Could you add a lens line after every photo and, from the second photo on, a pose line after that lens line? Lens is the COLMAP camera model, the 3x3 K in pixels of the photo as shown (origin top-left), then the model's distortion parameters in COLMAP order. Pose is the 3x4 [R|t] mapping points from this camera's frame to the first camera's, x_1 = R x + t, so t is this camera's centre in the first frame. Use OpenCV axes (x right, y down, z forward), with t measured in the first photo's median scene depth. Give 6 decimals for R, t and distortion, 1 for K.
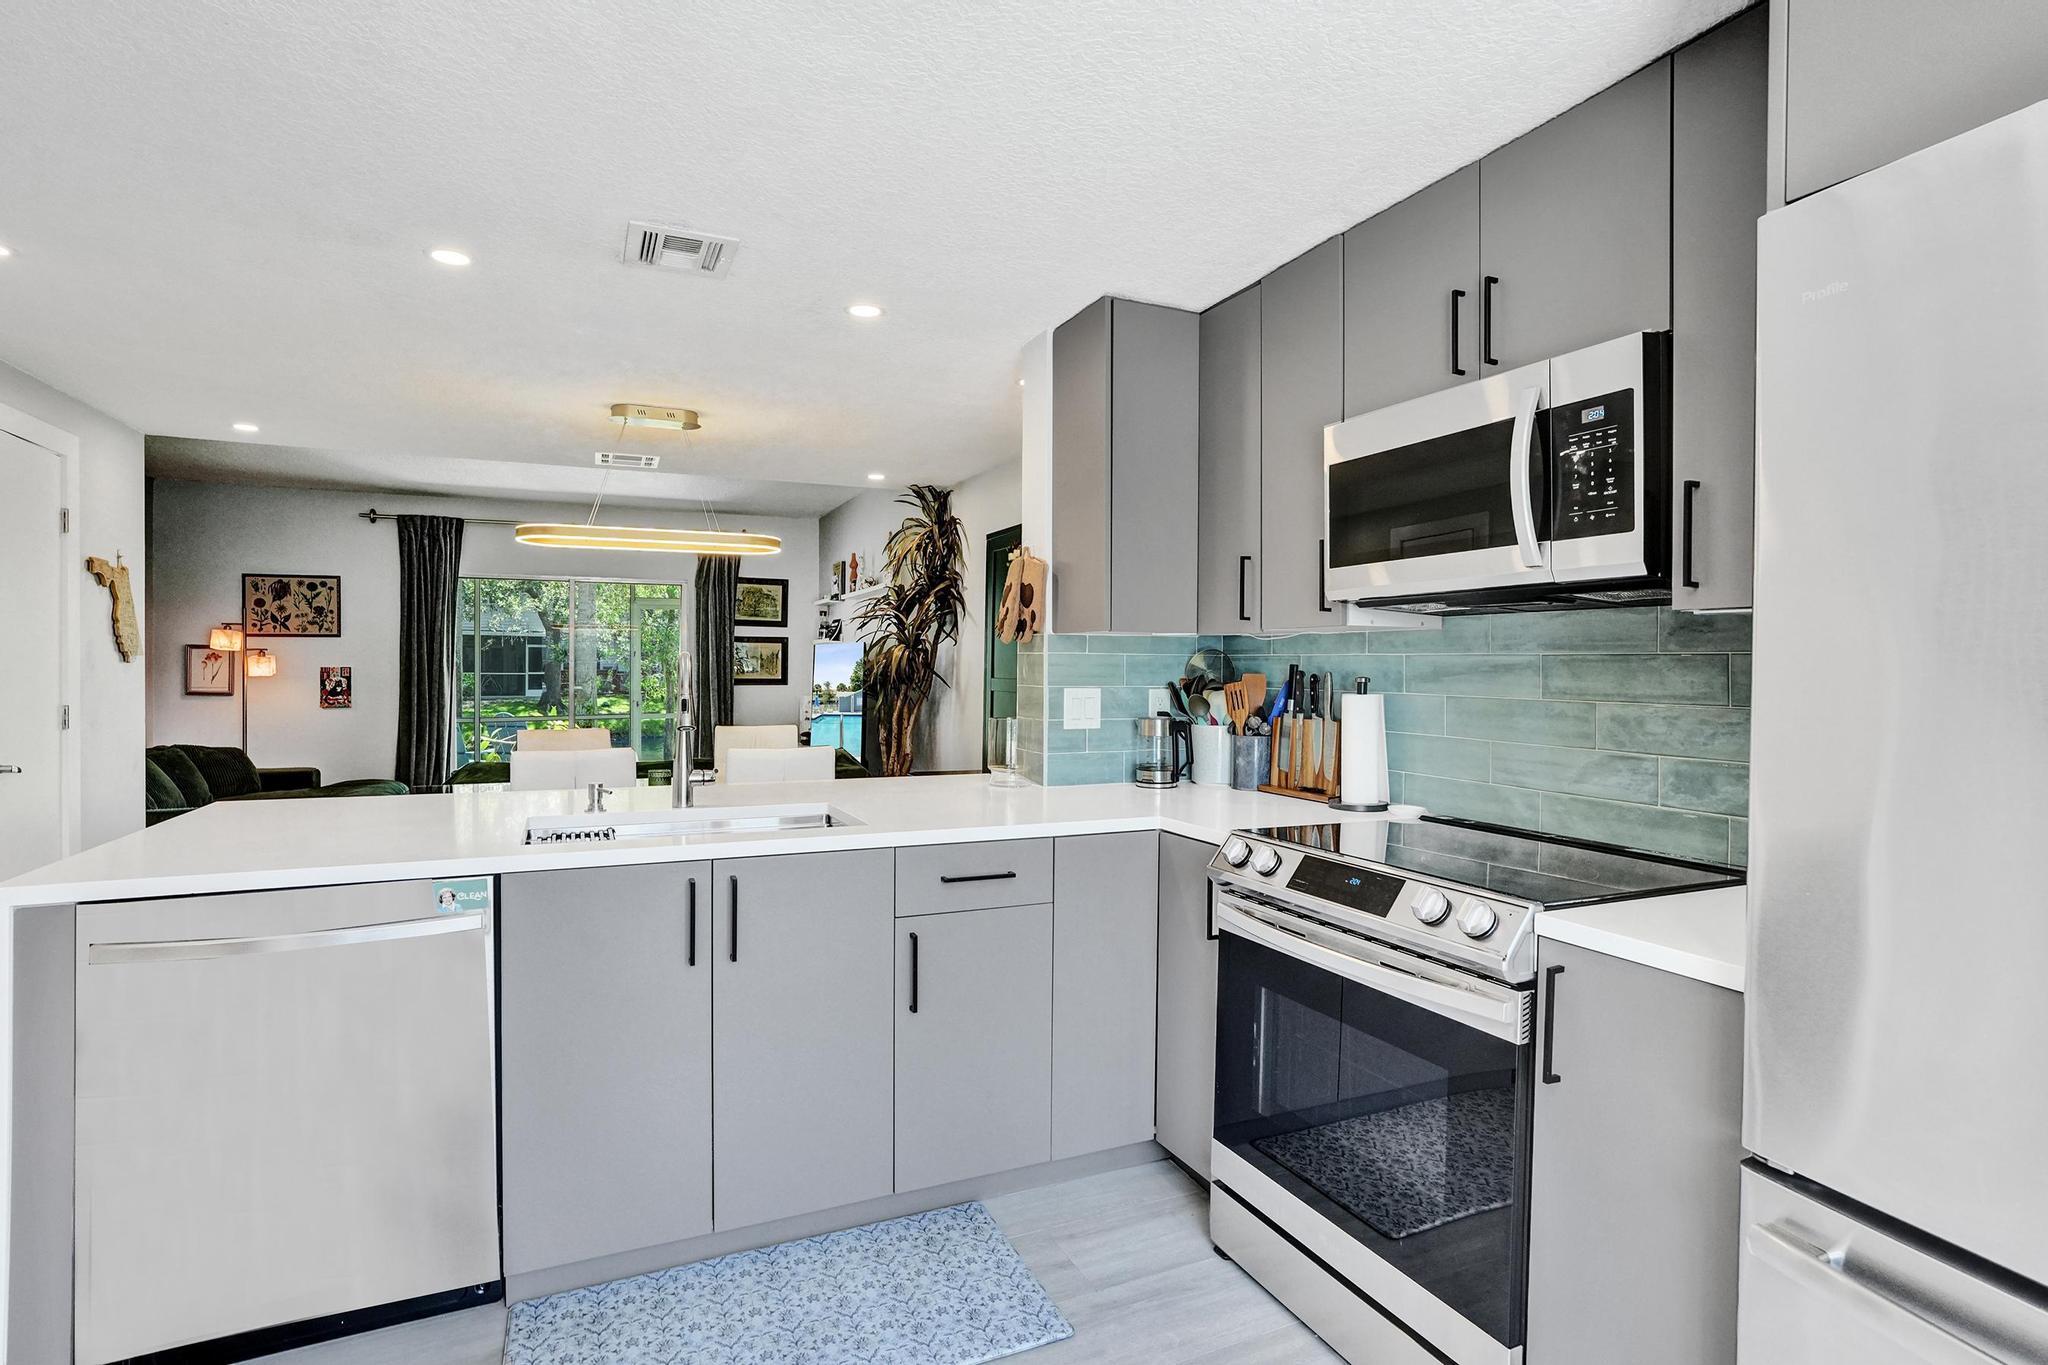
lens RADIAL K [[968.4, 0, 1022.4], [0, 968.4, 667.6], [0, 0, 1]] dist [-0.045132, 0.013304]
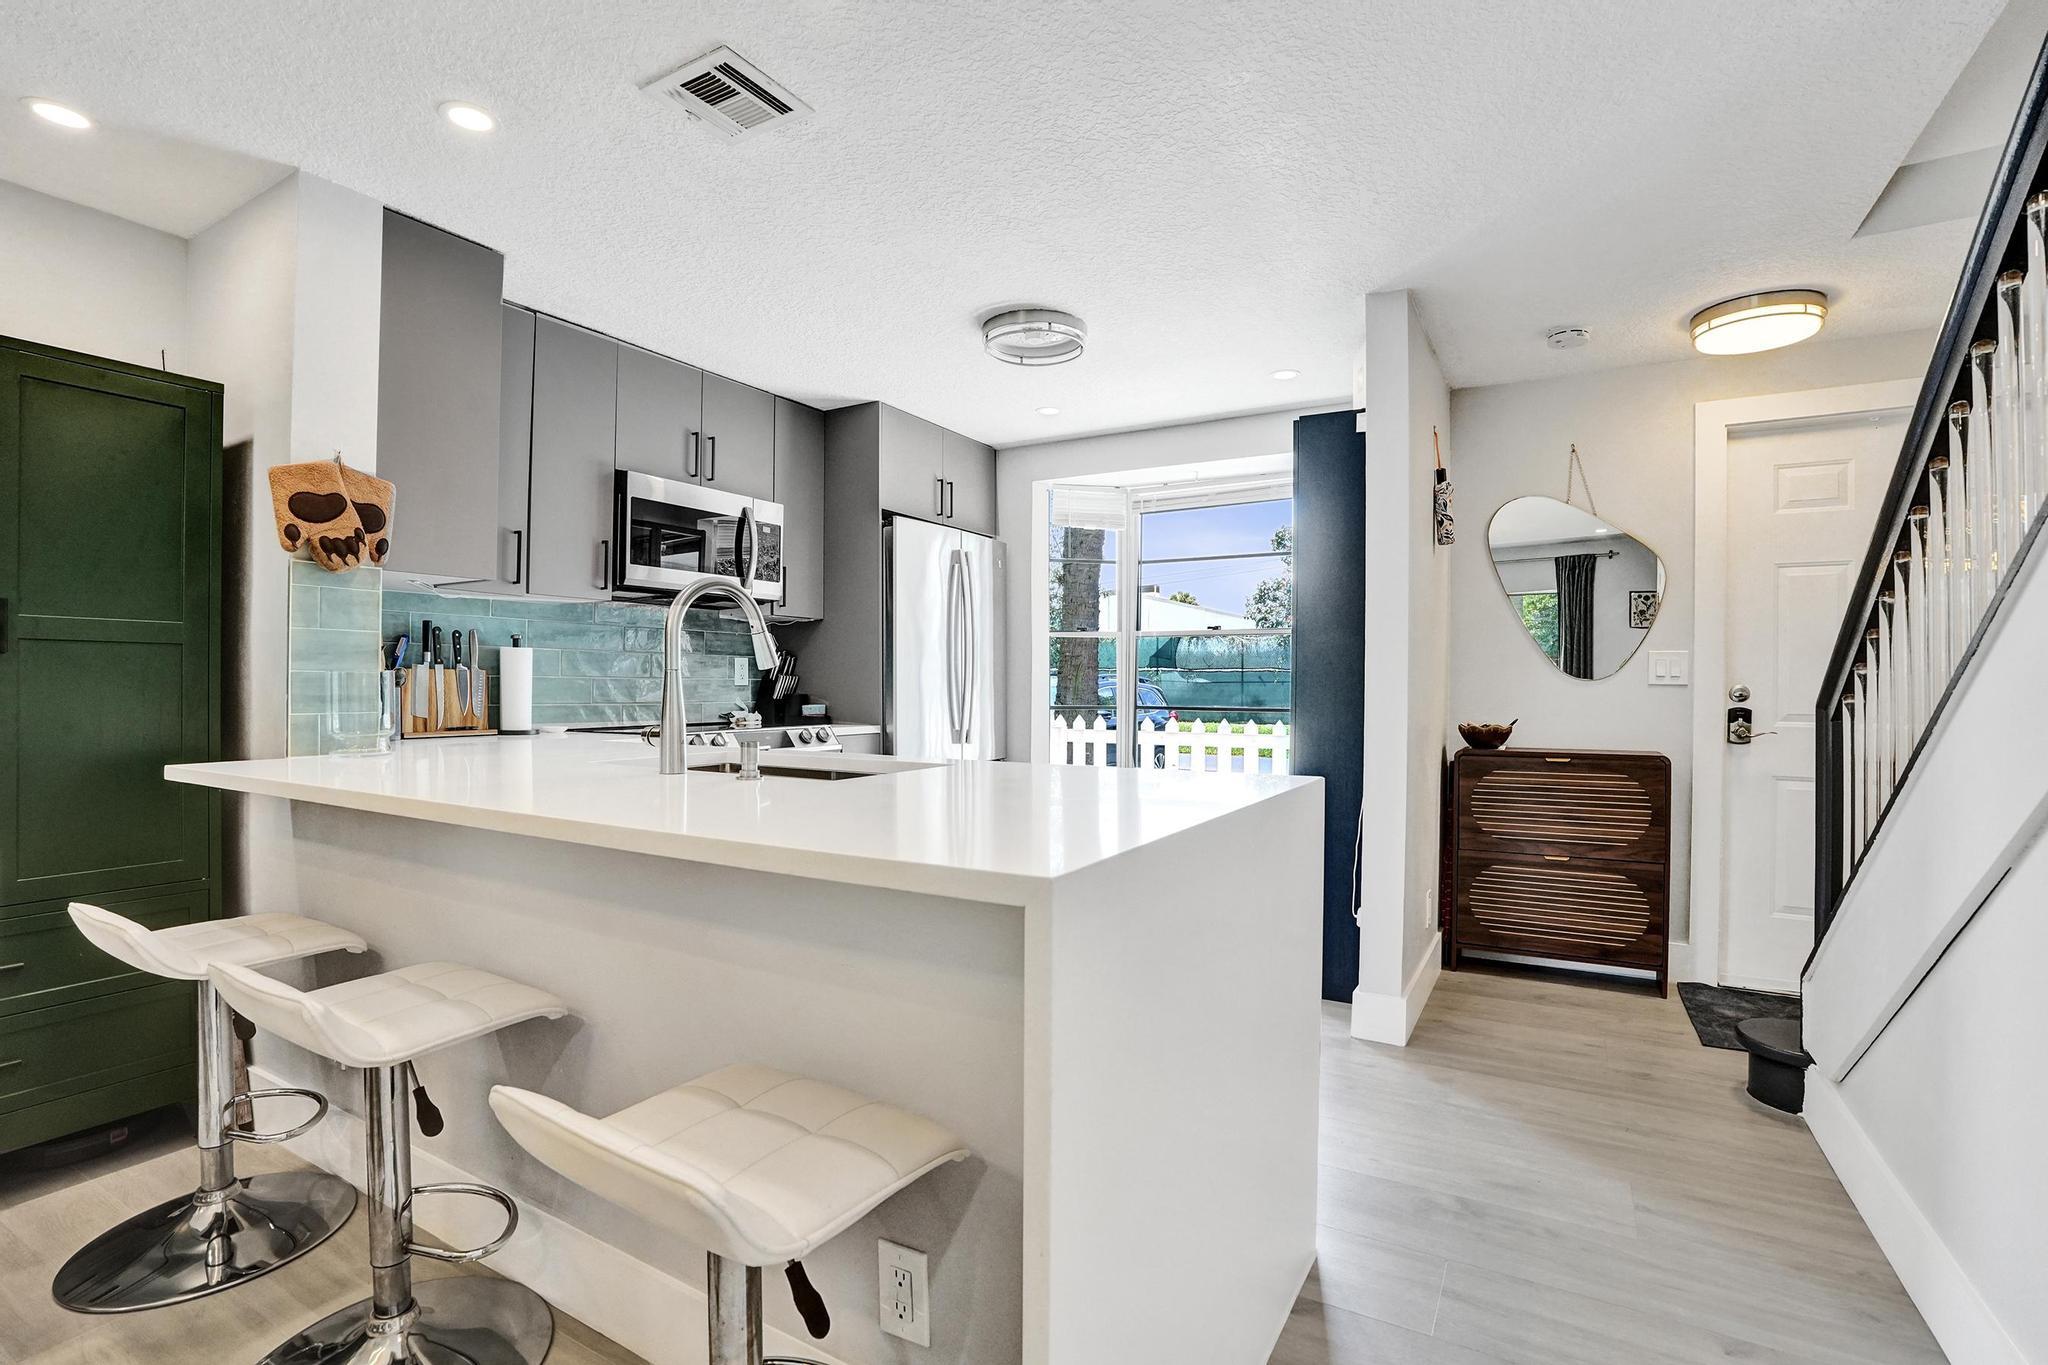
lens RADIAL K [[968.4, 0, 1019.4], [0, 968.4, 674.8], [0, 0, 1]] dist [-0.045132, 0.013304]
pose [[-0.568209, -0.005044, 0.822869, -0.961742], [-0.010888, 0.999940, -0.001389, 0.051277], [-0.822812, -0.009748, -0.568229, 1.016380]]
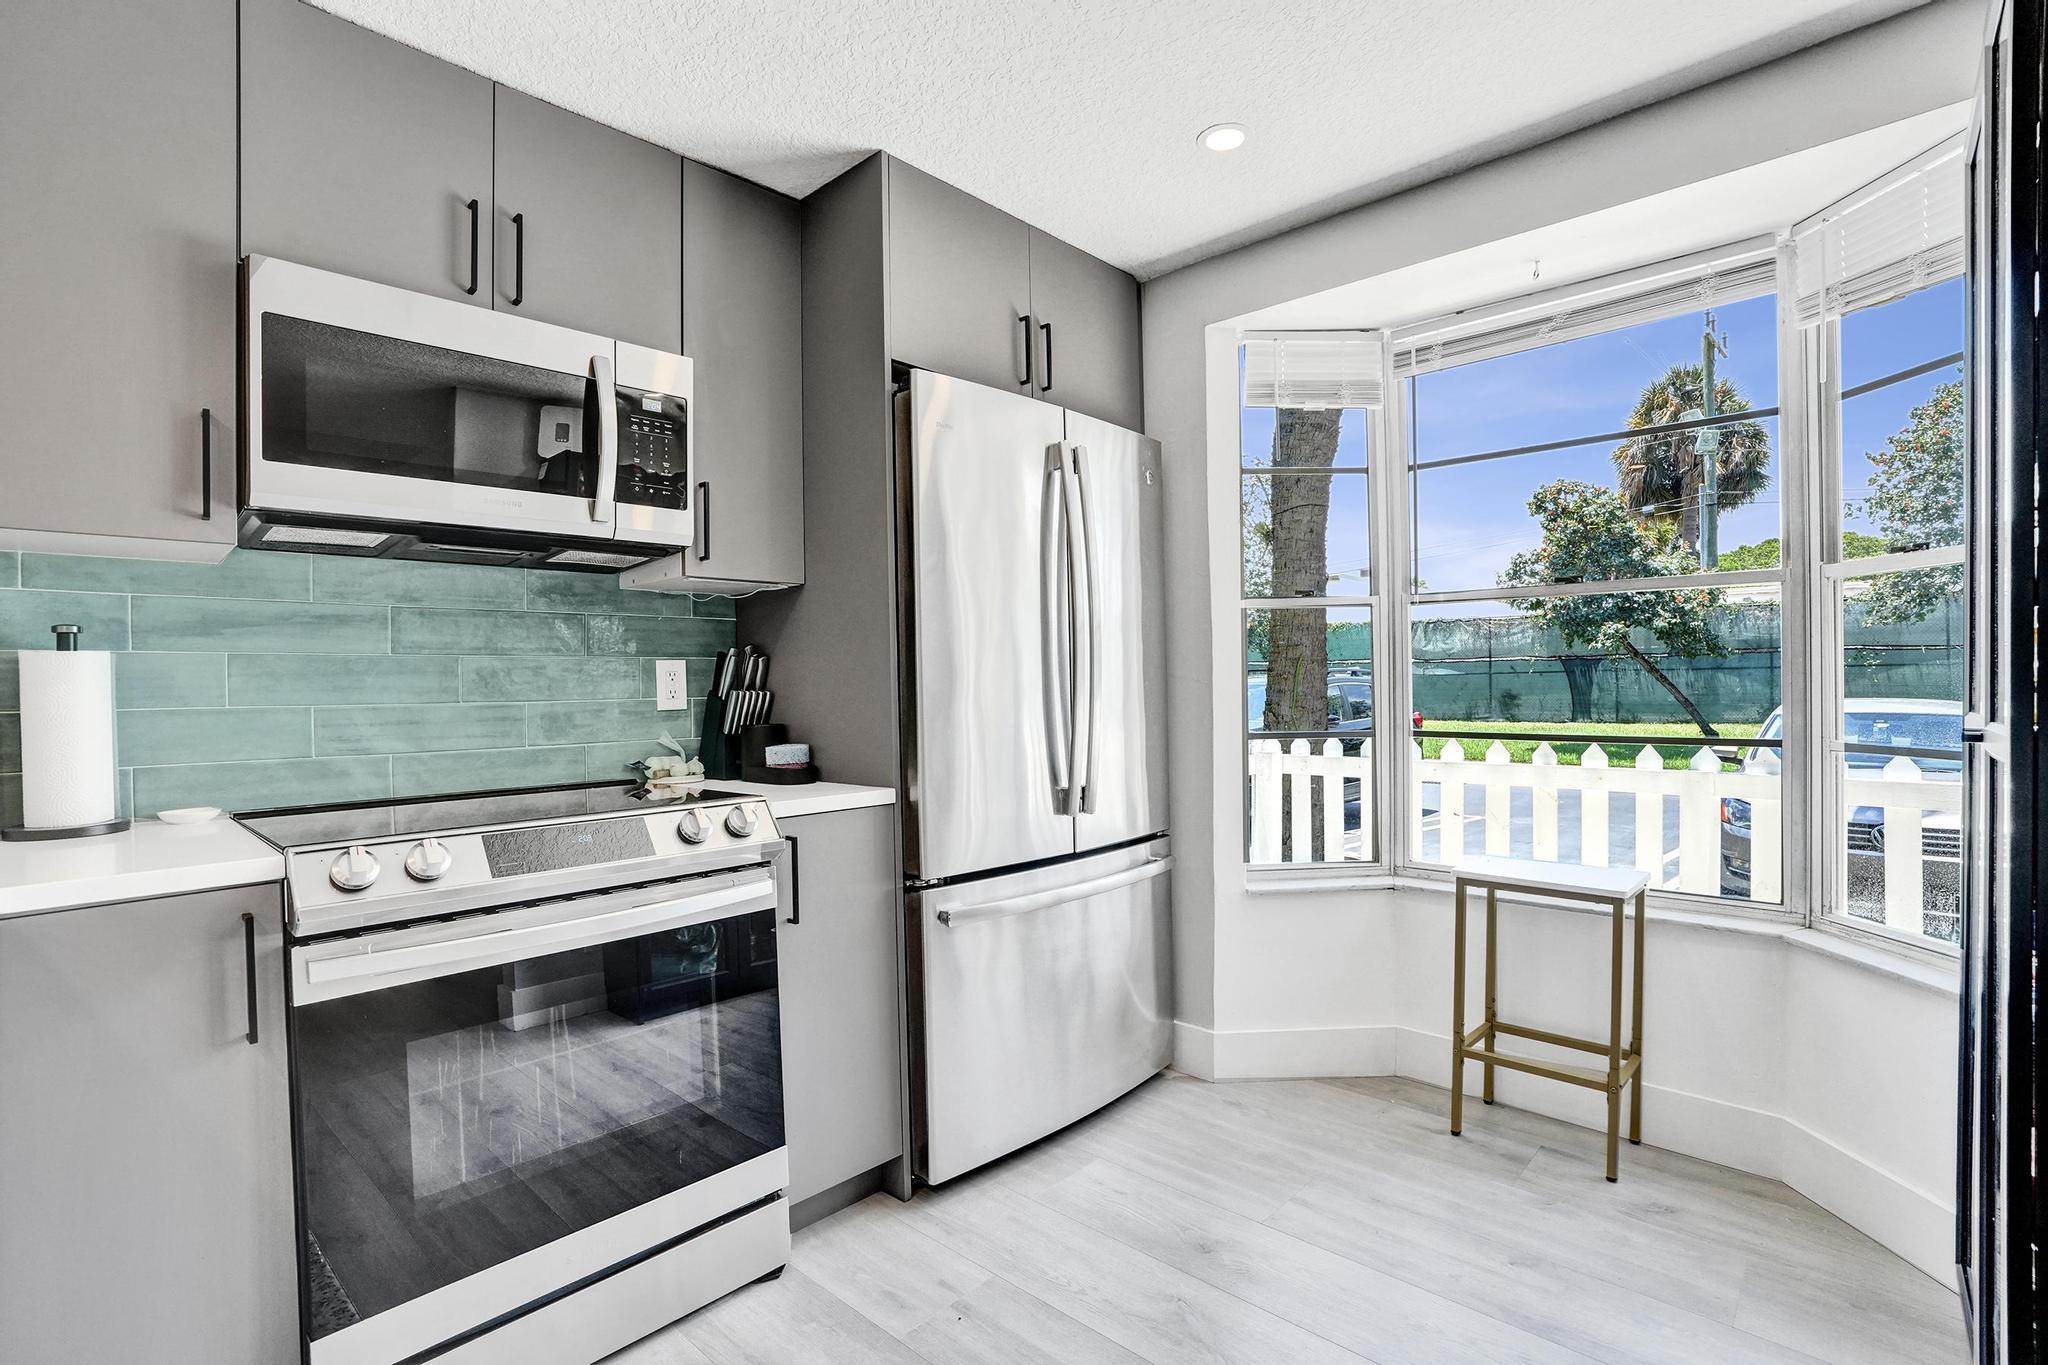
lens RADIAL K [[968.4, 0, 1014.7], [0, 968.4, 680.2], [0, 0, 1]] dist [-0.045132, 0.013304]
pose [[-0.373809, -0.002126, 0.927503, -0.380419], [0.011863, 0.999905, 0.007073, 0.042273], [-0.927430, 0.013647, -0.373748, 0.567661]]
